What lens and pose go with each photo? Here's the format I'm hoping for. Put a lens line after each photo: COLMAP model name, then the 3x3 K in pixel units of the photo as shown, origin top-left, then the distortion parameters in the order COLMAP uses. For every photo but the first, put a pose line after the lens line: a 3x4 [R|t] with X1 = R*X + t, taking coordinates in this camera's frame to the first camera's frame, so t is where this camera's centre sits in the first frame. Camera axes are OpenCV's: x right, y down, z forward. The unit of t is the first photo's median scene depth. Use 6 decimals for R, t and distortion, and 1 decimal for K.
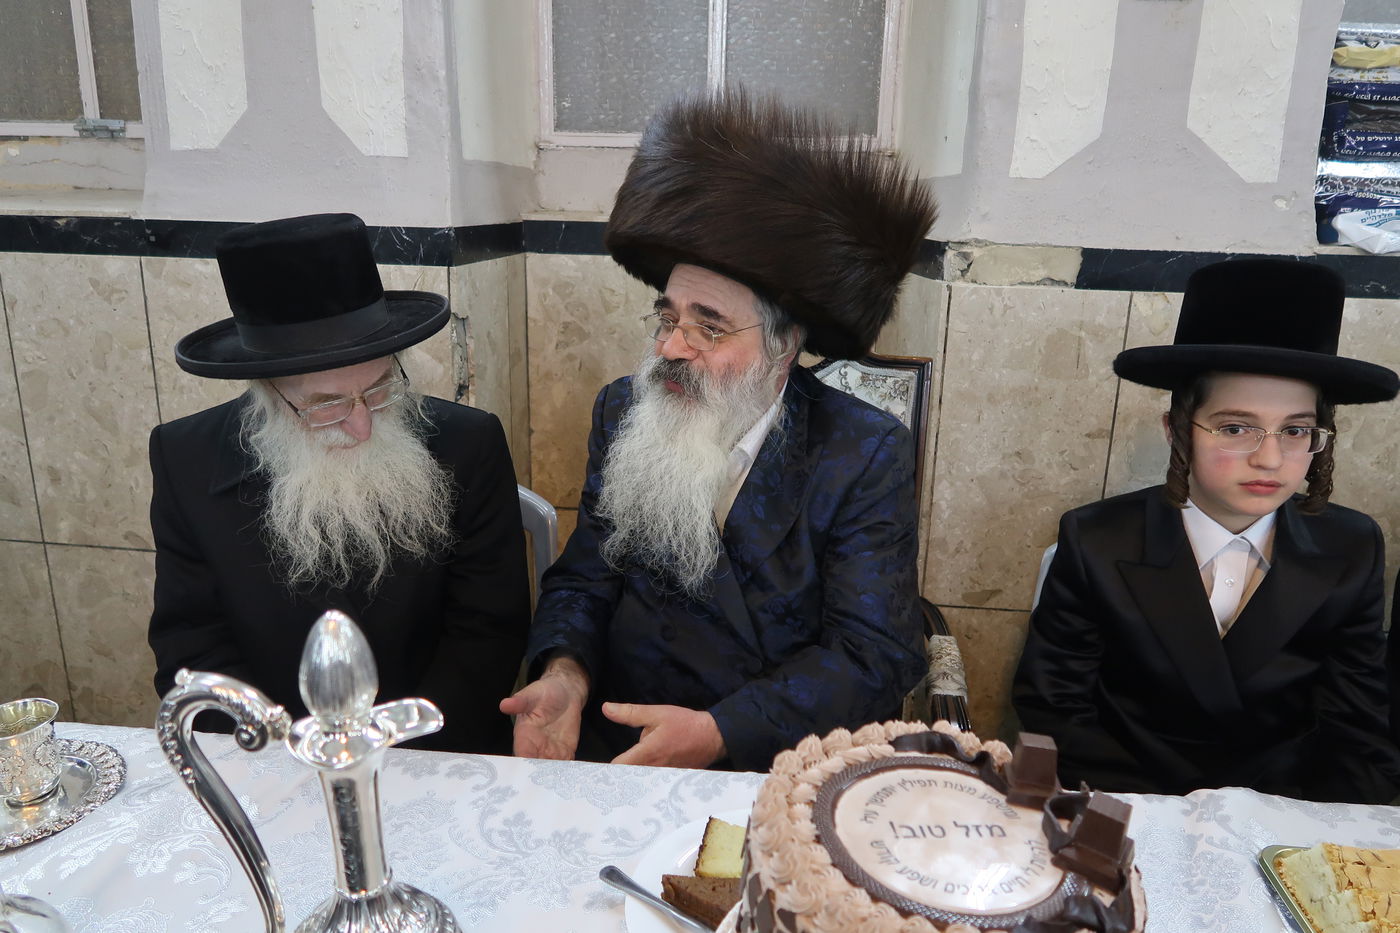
lens RADIAL K [[963.9, 0, 692.1], [0, 963.9, 461.5], [0, 0, 1]] dist [-0.022710, 0.008374]
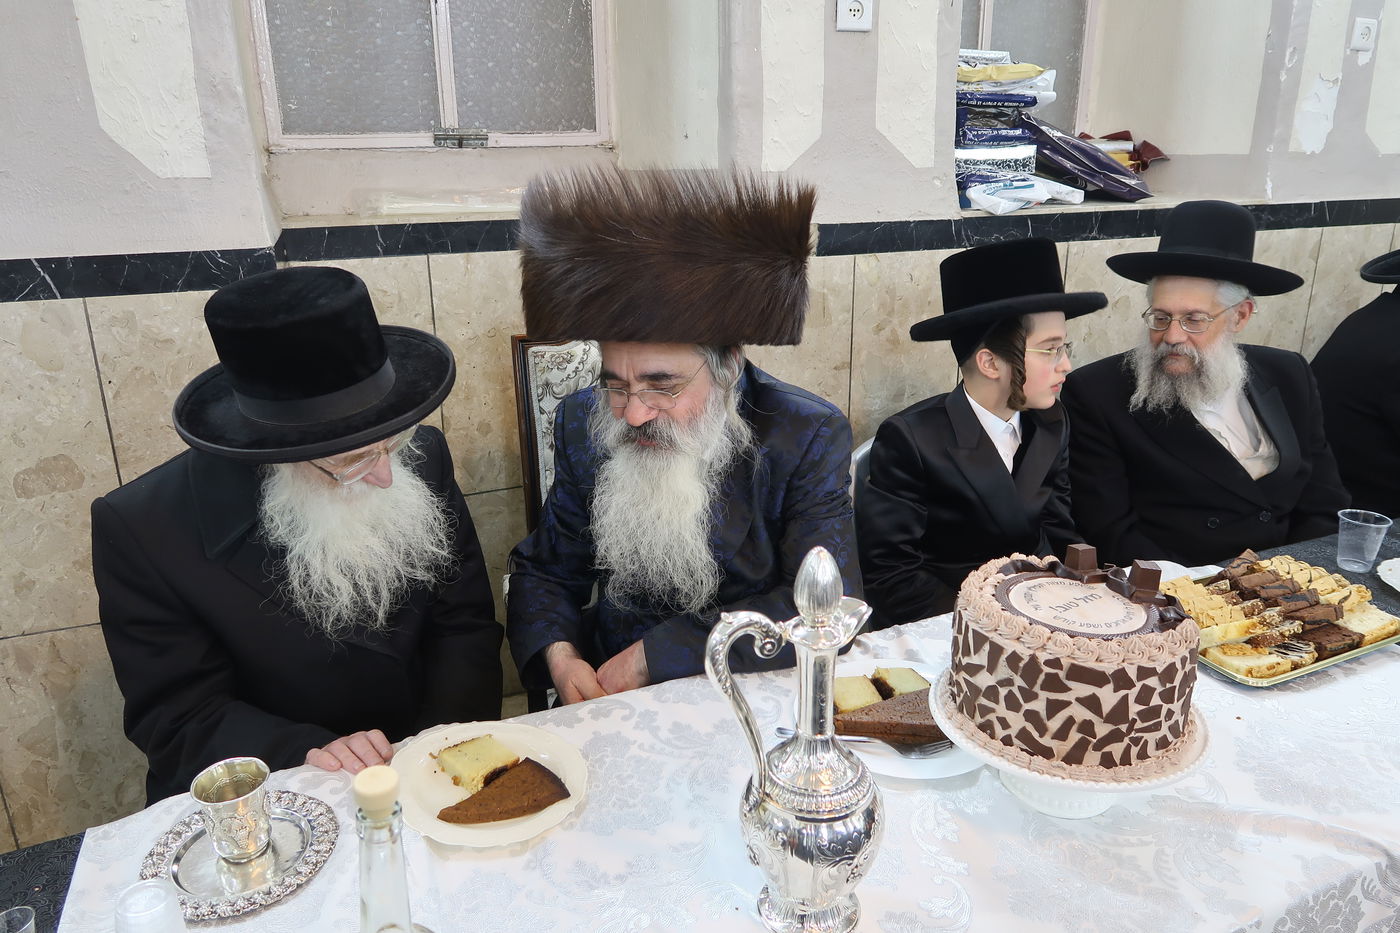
lens RADIAL K [[963.9, 0, 695.4], [0, 963.9, 465.1], [0, 0, 1]] dist [-0.022710, 0.008374]
pose [[0.879664, -0.179465, 0.440436, -0.349458], [0.158445, 0.983754, 0.084396, -0.037811], [-0.448427, -0.004456, 0.893809, -0.078813]]
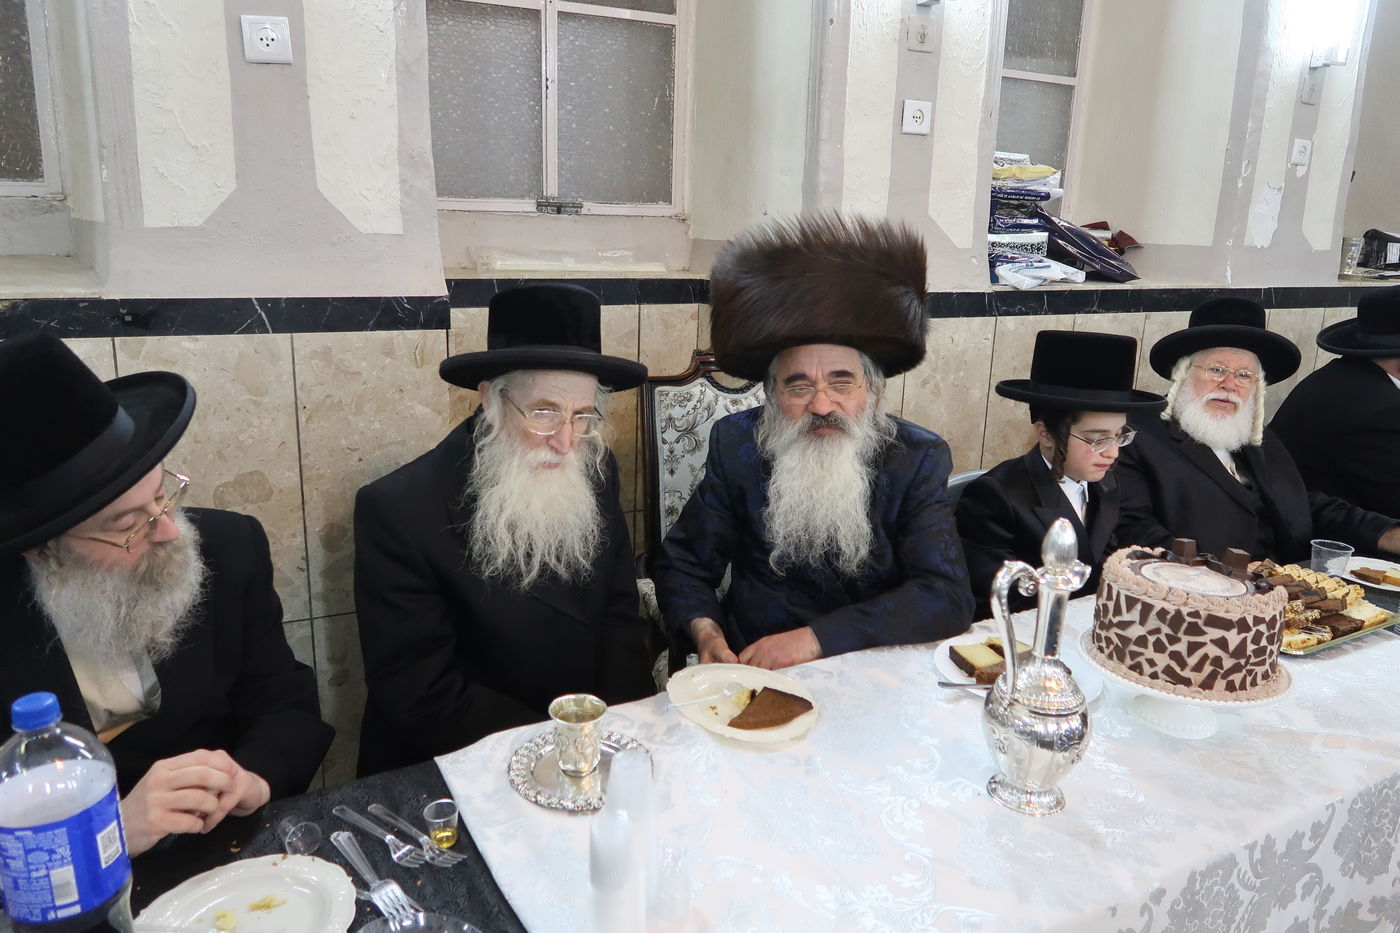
lens RADIAL K [[963.9, 0, 697.2], [0, 963.9, 465.0], [0, 0, 1]] dist [-0.022710, 0.008374]
pose [[0.839304, -0.135235, 0.526574, -0.643916], [0.136782, 0.989939, 0.036220, -0.045608], [-0.526174, 0.041627, 0.849358, -0.120358]]
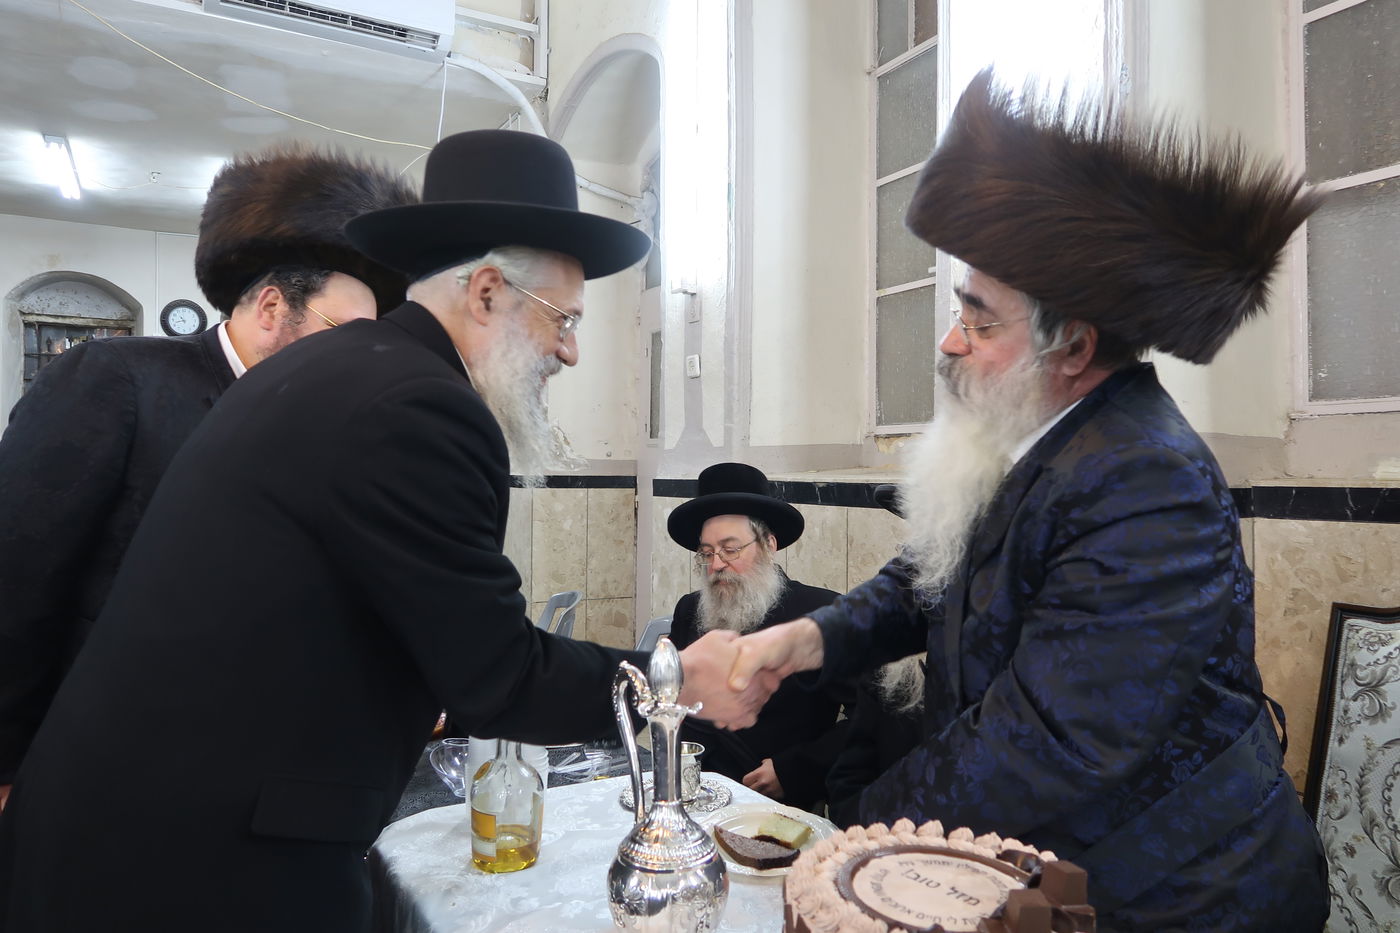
lens RADIAL K [[963.9, 0, 702.6], [0, 963.9, 470.3], [0, 0, 1]] dist [-0.022710, 0.008374]
pose [[0.592063, -0.024847, -0.805508, 0.375724], [-0.205418, 0.961856, -0.180656, 0.046857], [0.779272, 0.272426, 0.564376, -0.046999]]
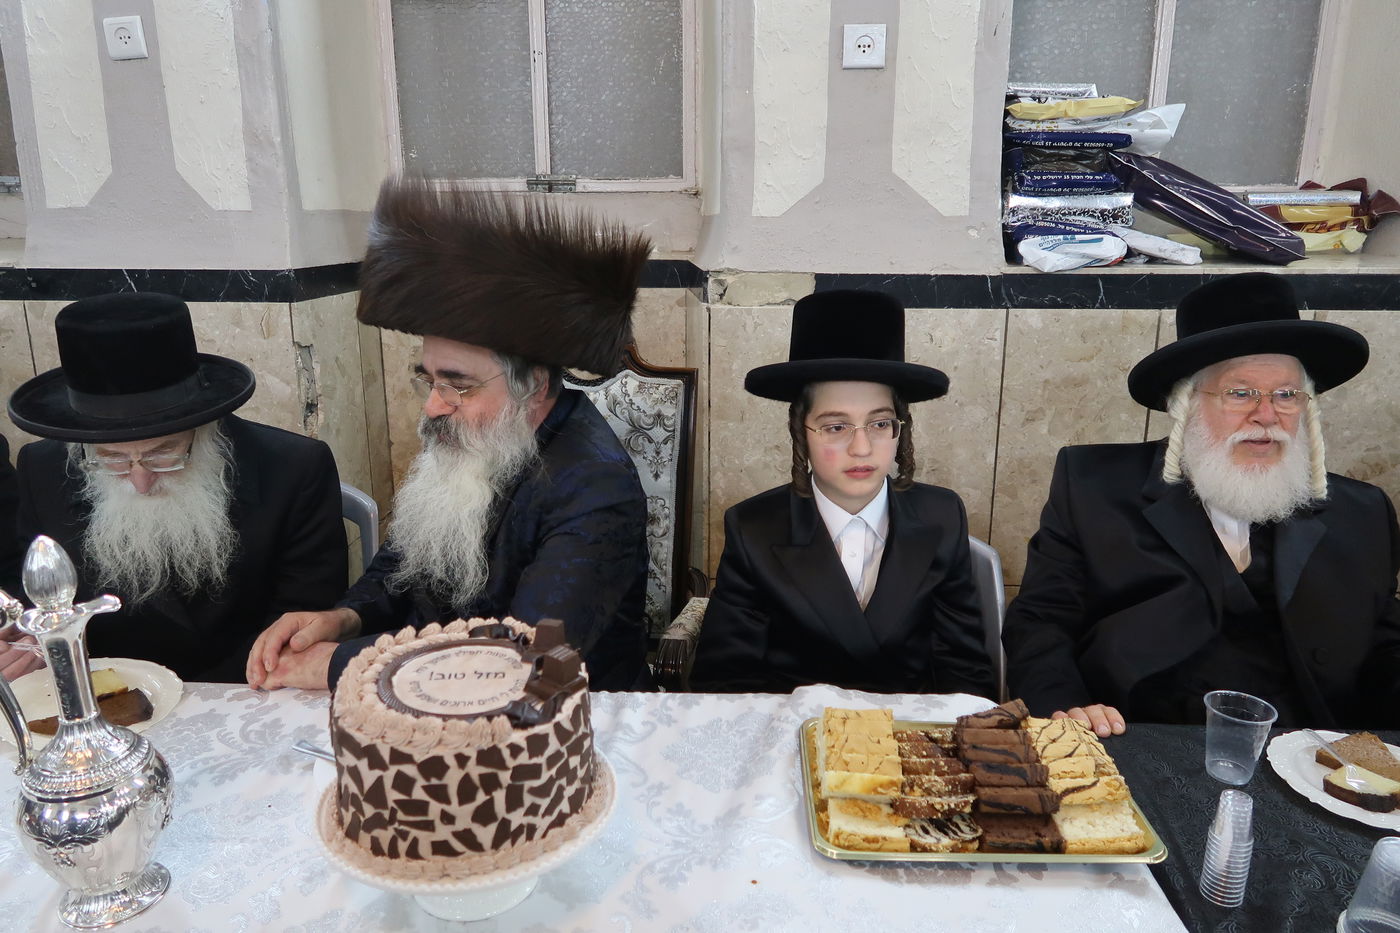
lens RADIAL K [[963.9, 0, 687.1], [0, 963.9, 464.4], [0, 0, 1]] dist [-0.022710, 0.008374]
pose [[0.998998, -0.031492, 0.031809, 0.192379], [0.031889, 0.999419, -0.012058, 0.024662], [-0.031411, 0.013060, 0.999421, -0.187307]]
